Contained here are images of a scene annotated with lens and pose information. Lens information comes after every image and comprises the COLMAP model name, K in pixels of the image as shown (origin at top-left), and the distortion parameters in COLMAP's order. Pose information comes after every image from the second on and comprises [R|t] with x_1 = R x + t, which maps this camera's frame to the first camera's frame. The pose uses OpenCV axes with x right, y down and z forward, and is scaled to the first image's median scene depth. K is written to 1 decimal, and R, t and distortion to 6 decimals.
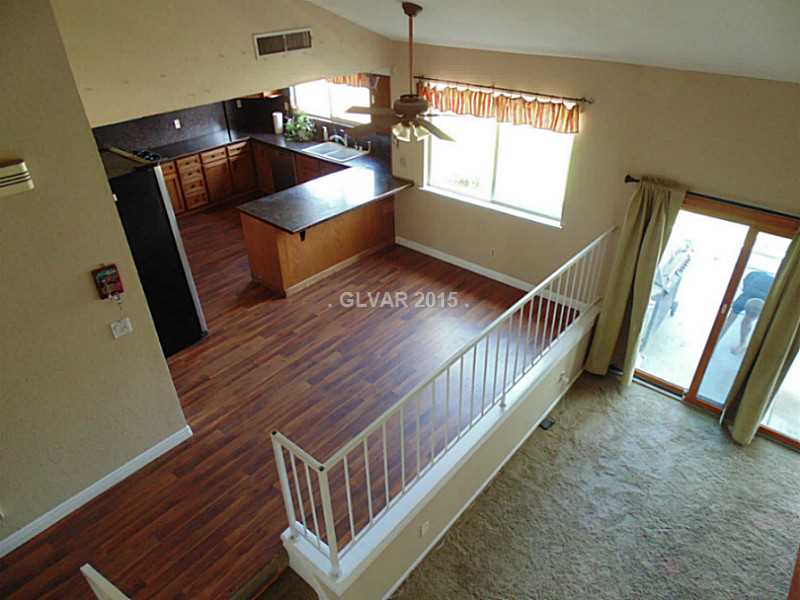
lens RADIAL K [[534.3, 0, 404.8], [0, 534.3, 302.0], [0, 0, 1]] dist [-0.010754, -0.002947]
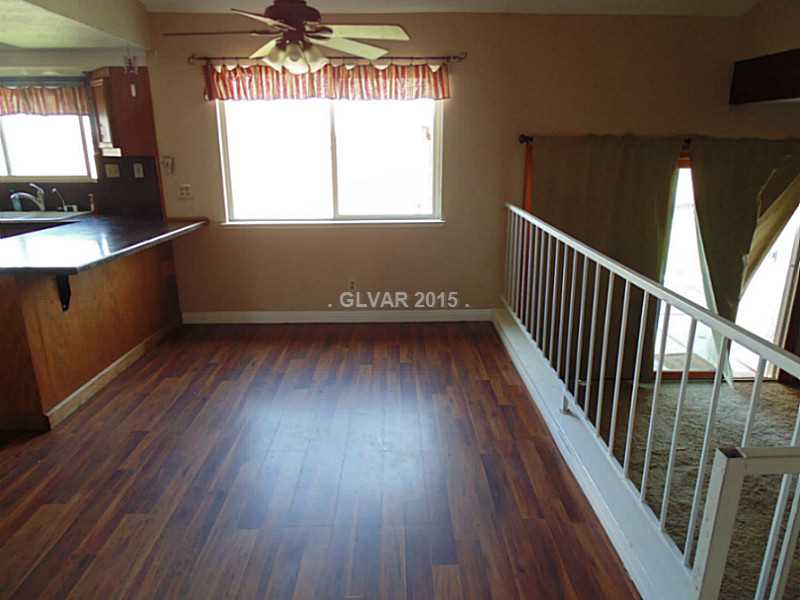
lens RADIAL K [[534.3, 0, 404.8], [0, 534.3, 302.0], [0, 0, 1]] dist [-0.010754, -0.002947]
pose [[0.752395, -0.178847, 0.633968, -0.276932], [0.351280, 0.923100, -0.156486, 0.076640], [-0.557229, 0.340440, 0.757362, 0.433128]]
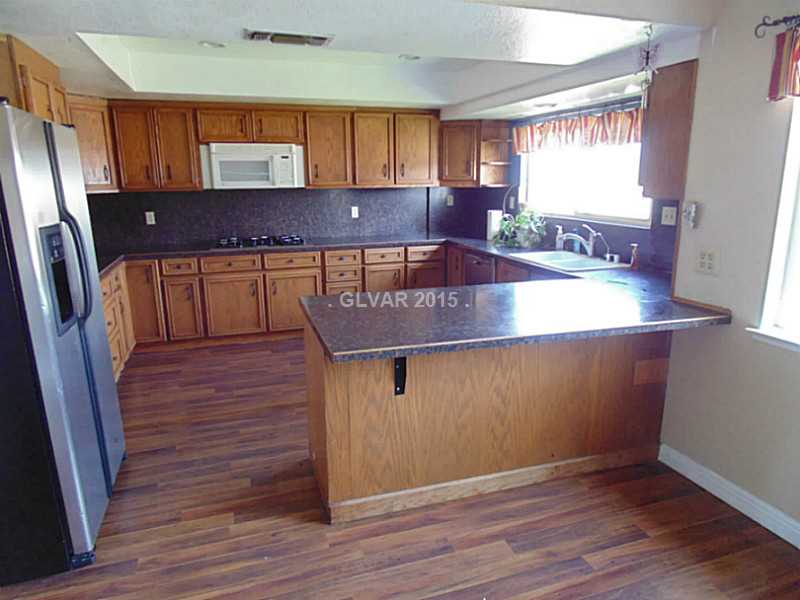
lens RADIAL K [[534.3, 0, 404.8], [0, 534.3, 302.0], [0, 0, 1]] dist [-0.010754, -0.002947]
pose [[0.857011, 0.121697, -0.500721, 0.007278], [-0.279753, 0.925926, -0.253771, -0.080332], [0.432748, 0.357563, 0.827574, 0.660153]]
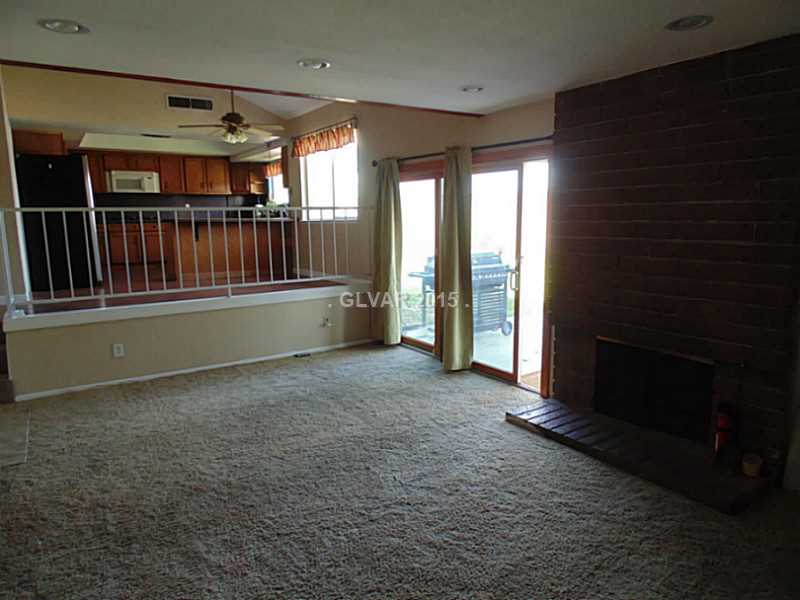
lens RADIAL K [[534.3, 0, 404.8], [0, 534.3, 302.0], [0, 0, 1]] dist [-0.010754, -0.002947]
pose [[0.962056, 0.042068, -0.269588, 0.715196], [-0.145840, 0.914343, -0.377767, 0.477542], [0.230604, 0.402750, 0.885784, -0.021718]]
